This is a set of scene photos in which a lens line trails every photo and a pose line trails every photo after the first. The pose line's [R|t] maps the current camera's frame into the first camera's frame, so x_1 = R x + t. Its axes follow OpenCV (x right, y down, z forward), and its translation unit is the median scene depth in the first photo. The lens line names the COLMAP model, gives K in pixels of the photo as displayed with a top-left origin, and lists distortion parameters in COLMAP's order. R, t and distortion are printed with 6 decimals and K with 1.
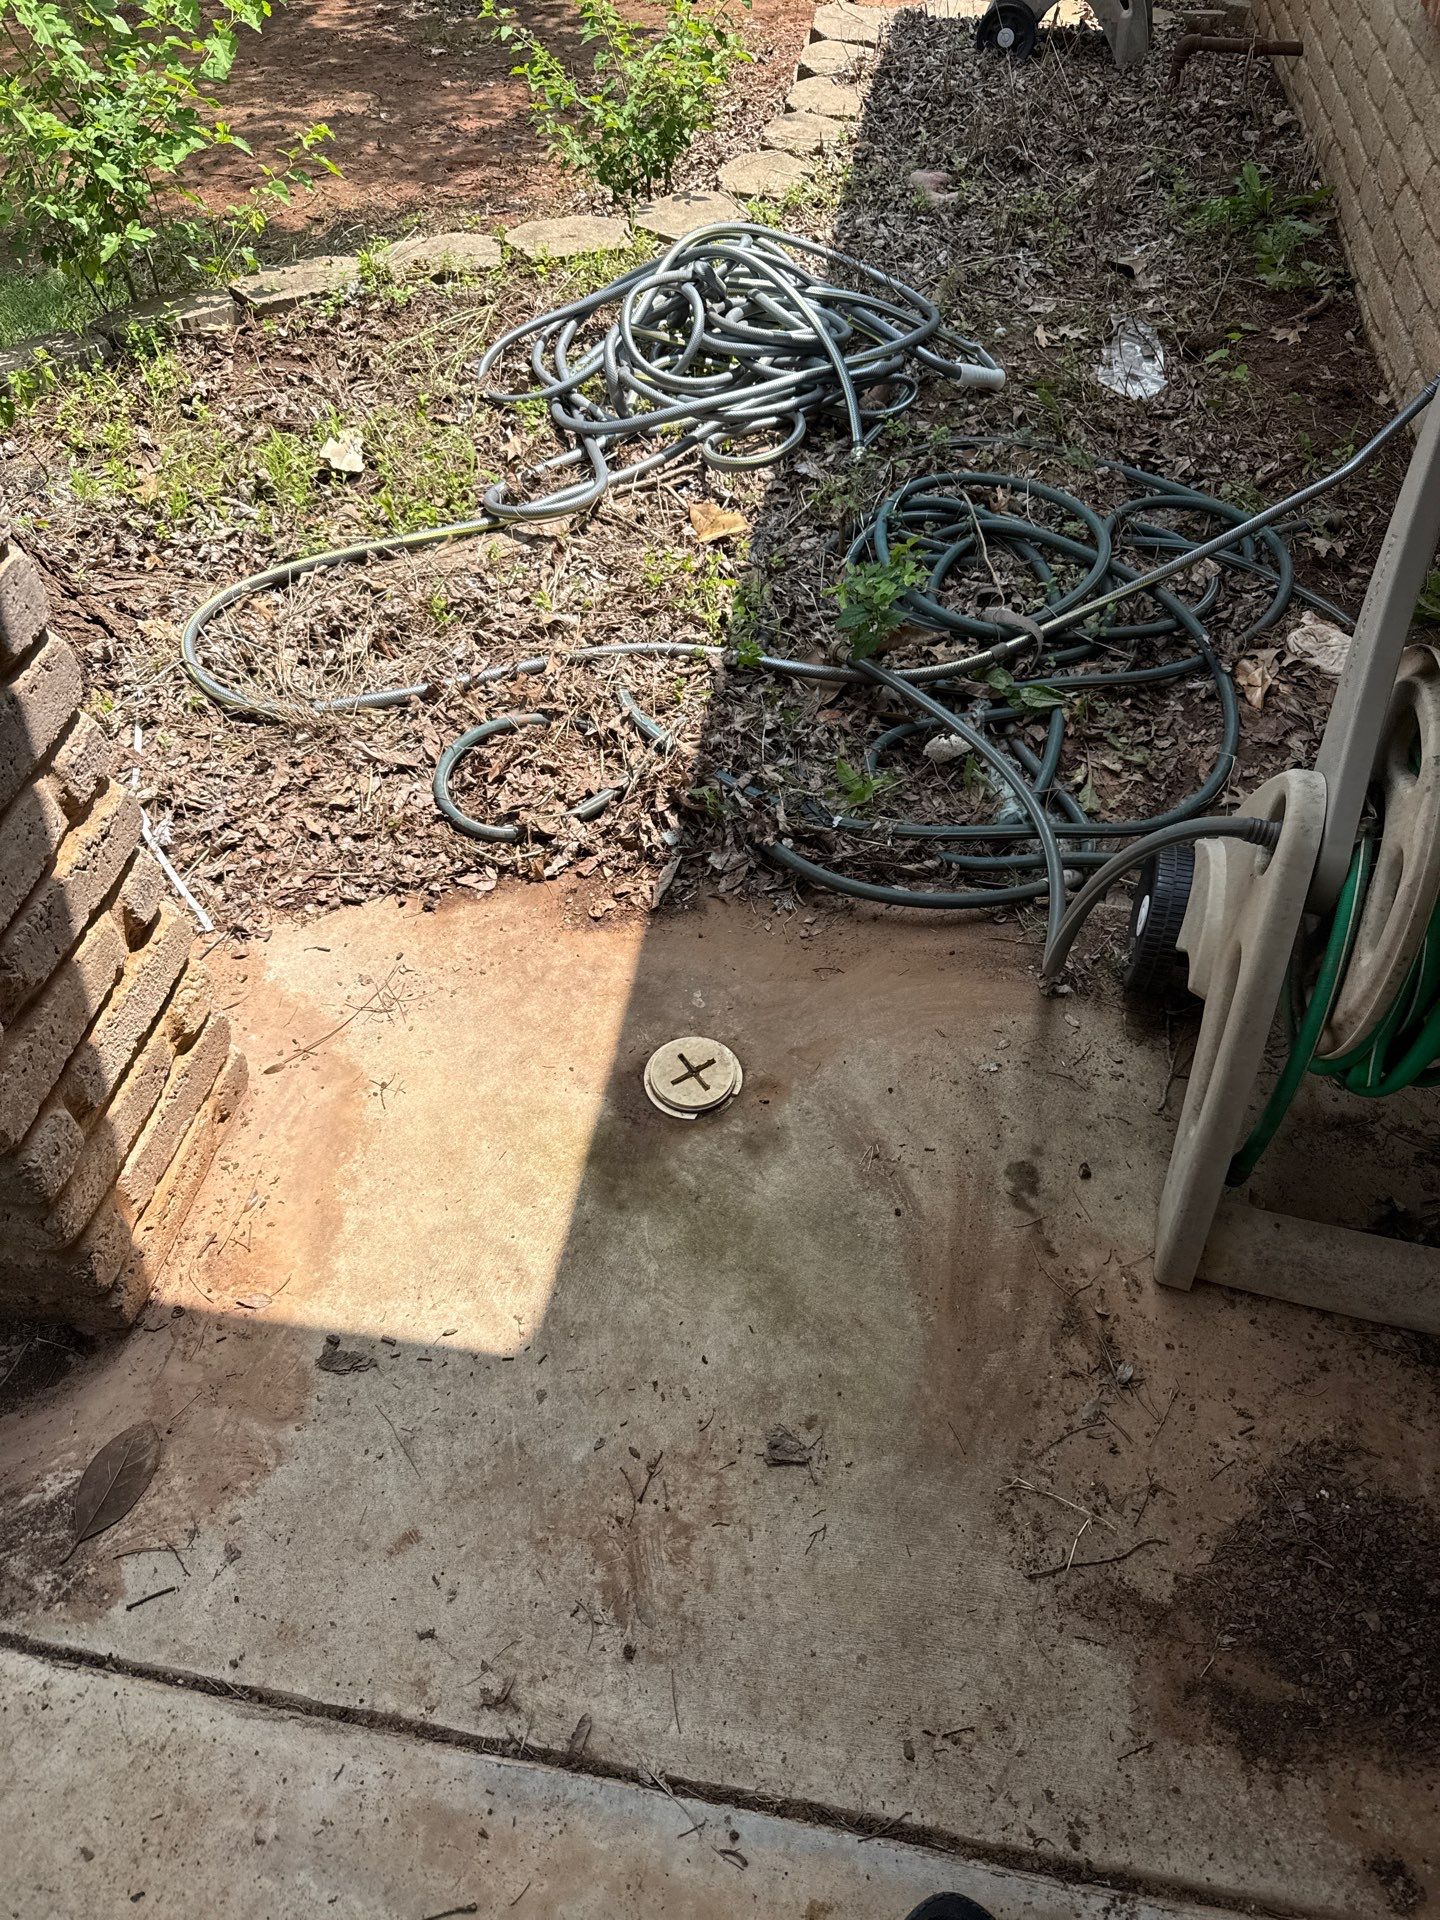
lens RADIAL K [[1371.3, 0, 731.1], [0, 1371.3, 945.8], [0, 0, 1]] dist [0.010831, -0.032092]
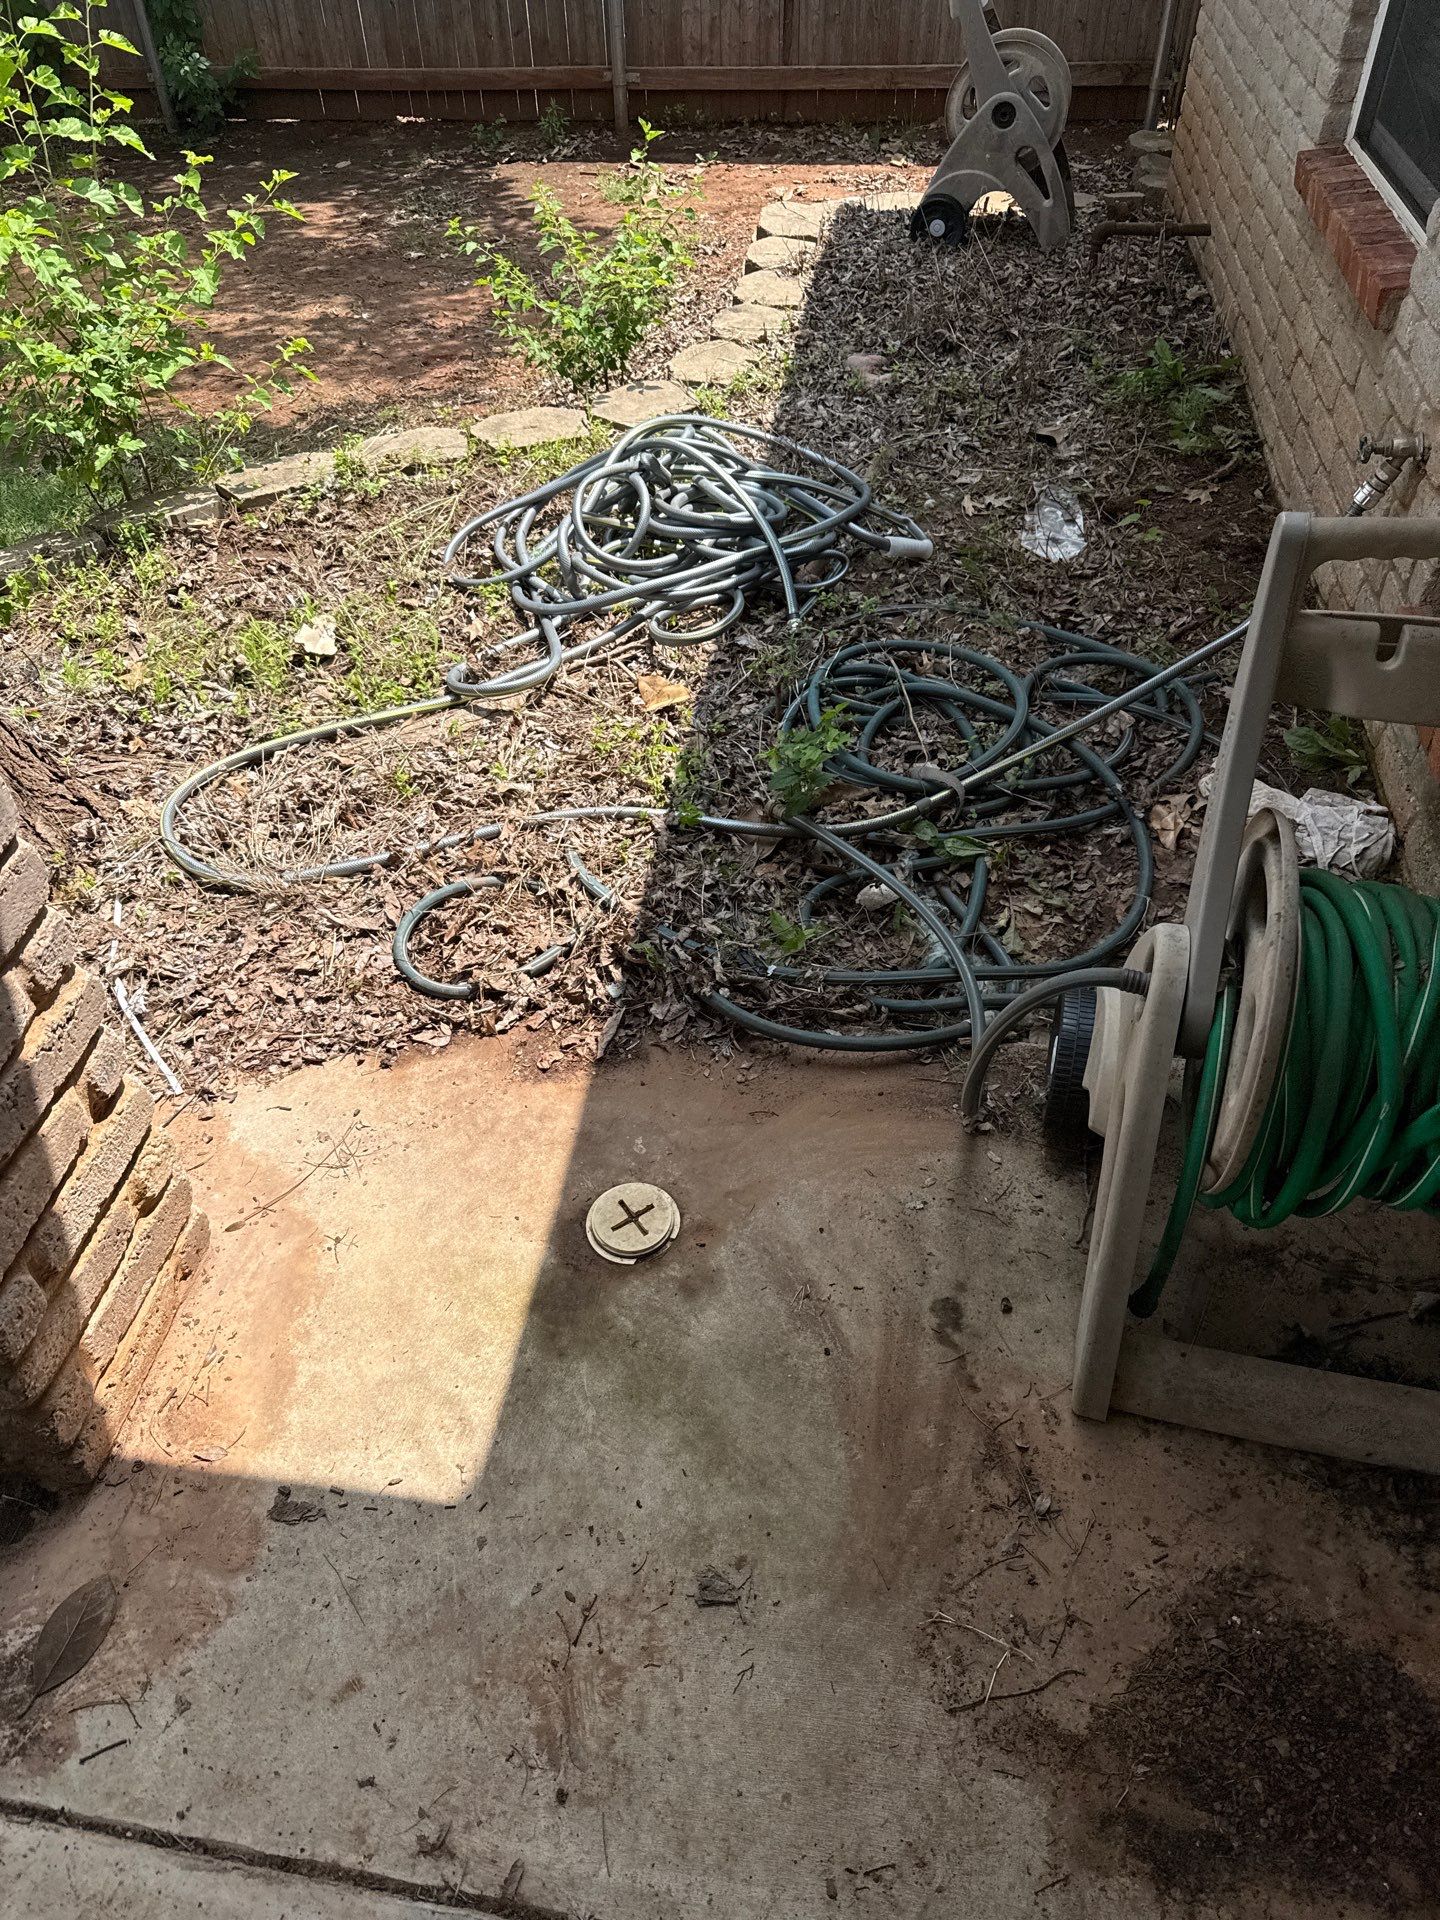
lens RADIAL K [[1371.3, 0, 716.6], [0, 1371.3, 929.8], [0, 0, 1]] dist [0.010831, -0.032092]
pose [[0.999507, -0.029738, -0.010052, 0.039401], [0.028574, 0.994493, -0.100835, -0.014459], [0.012996, 0.100498, 0.994852, -0.049148]]
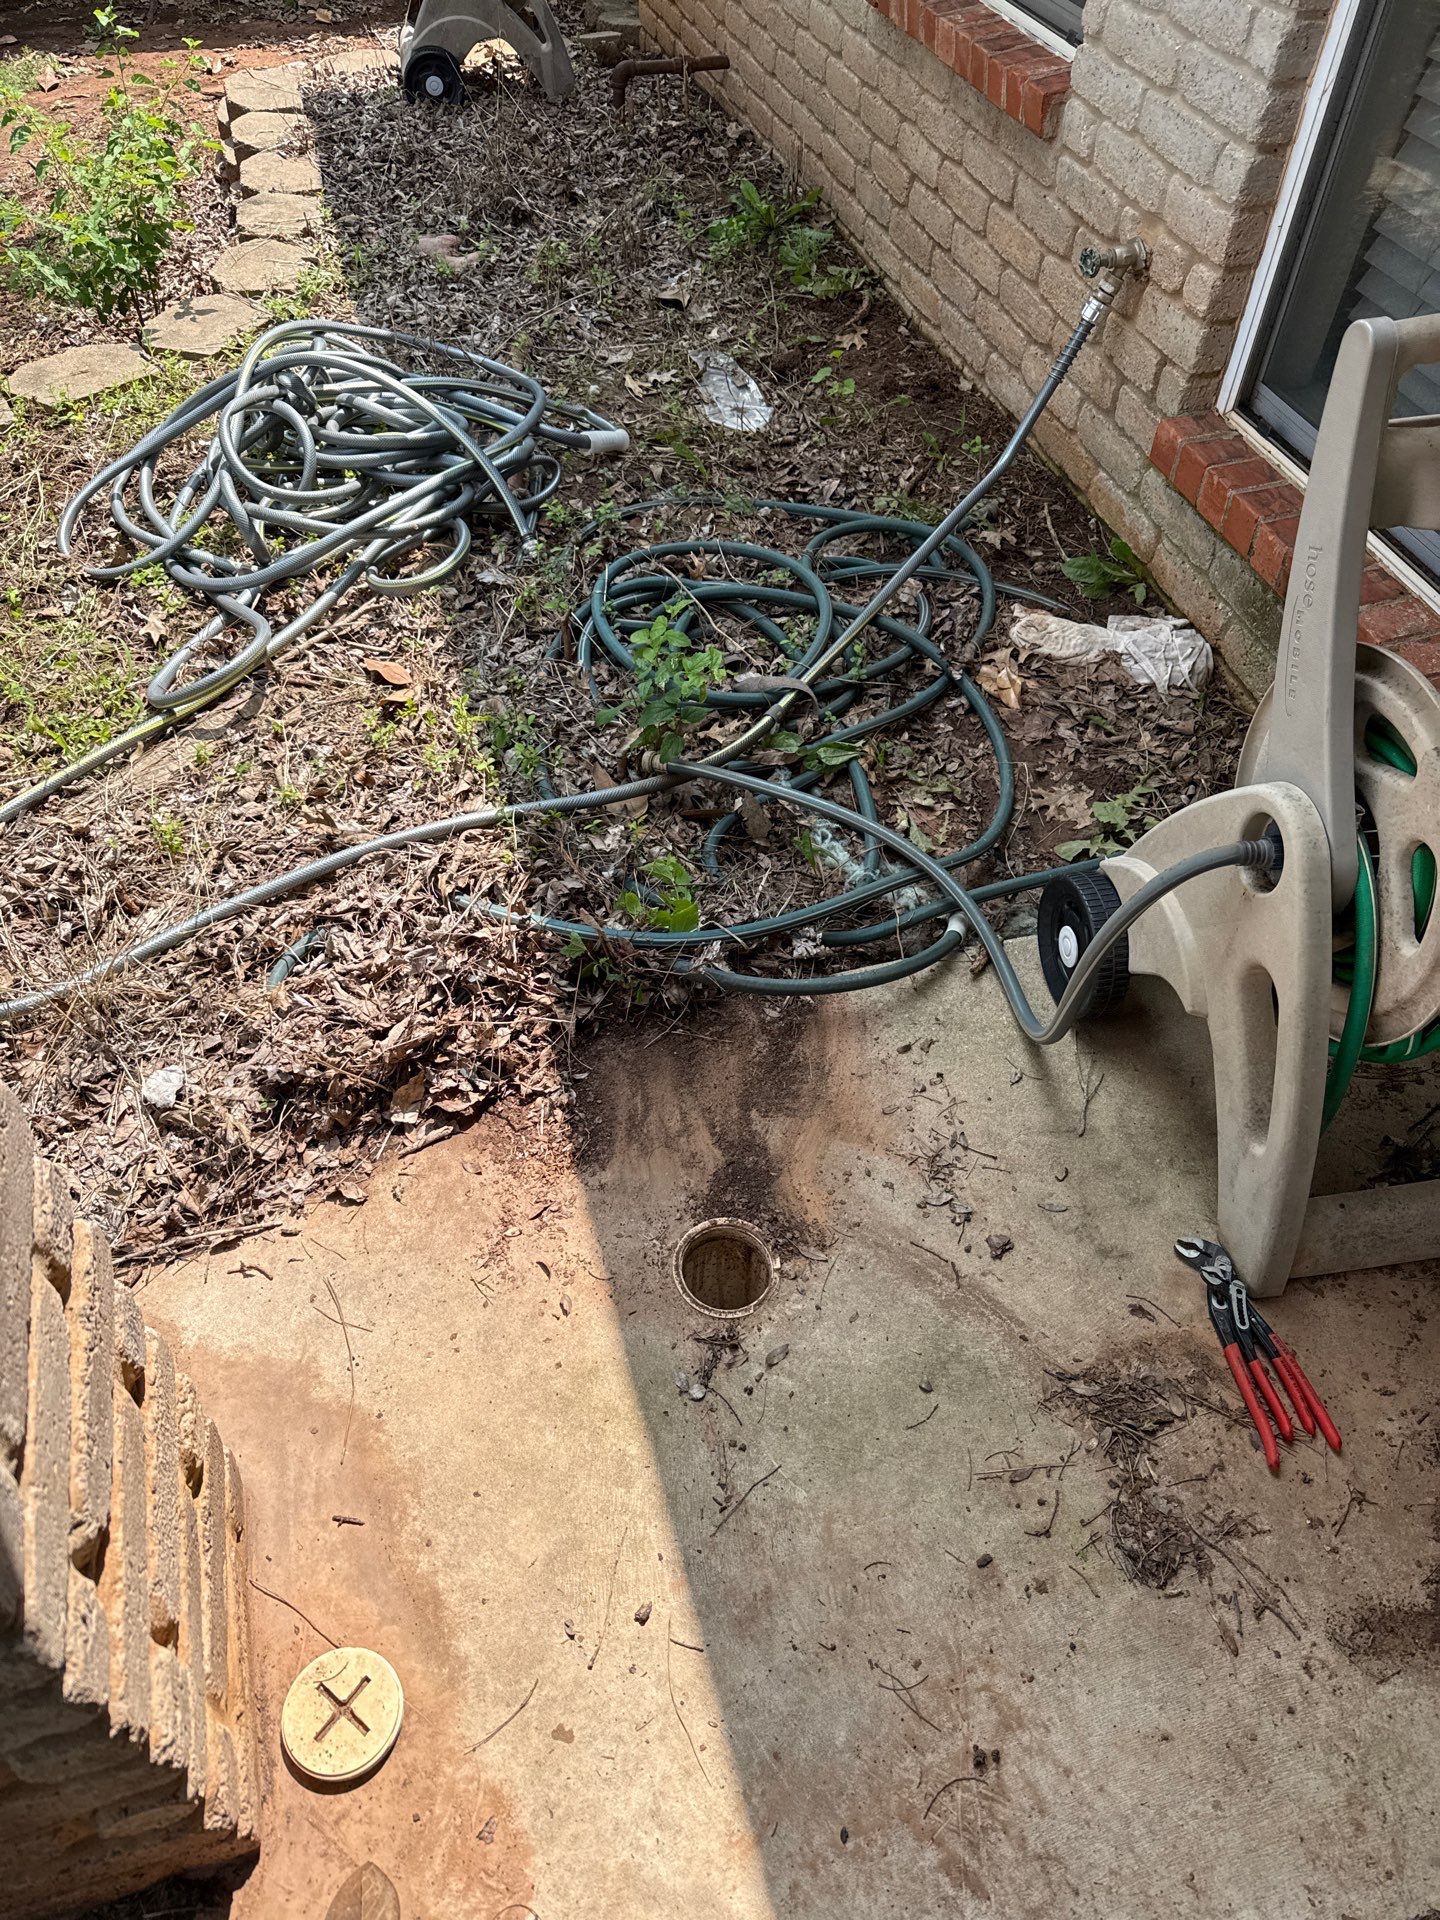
lens RADIAL K [[1371.3, 0, 725.1], [0, 1371.3, 954.5], [0, 0, 1]] dist [0.010831, -0.032092]
pose [[0.904597, -0.305558, 0.297218, -0.171537], [0.307920, 0.950568, 0.040072, -0.101073], [-0.294771, 0.055270, 0.953968, 0.087346]]
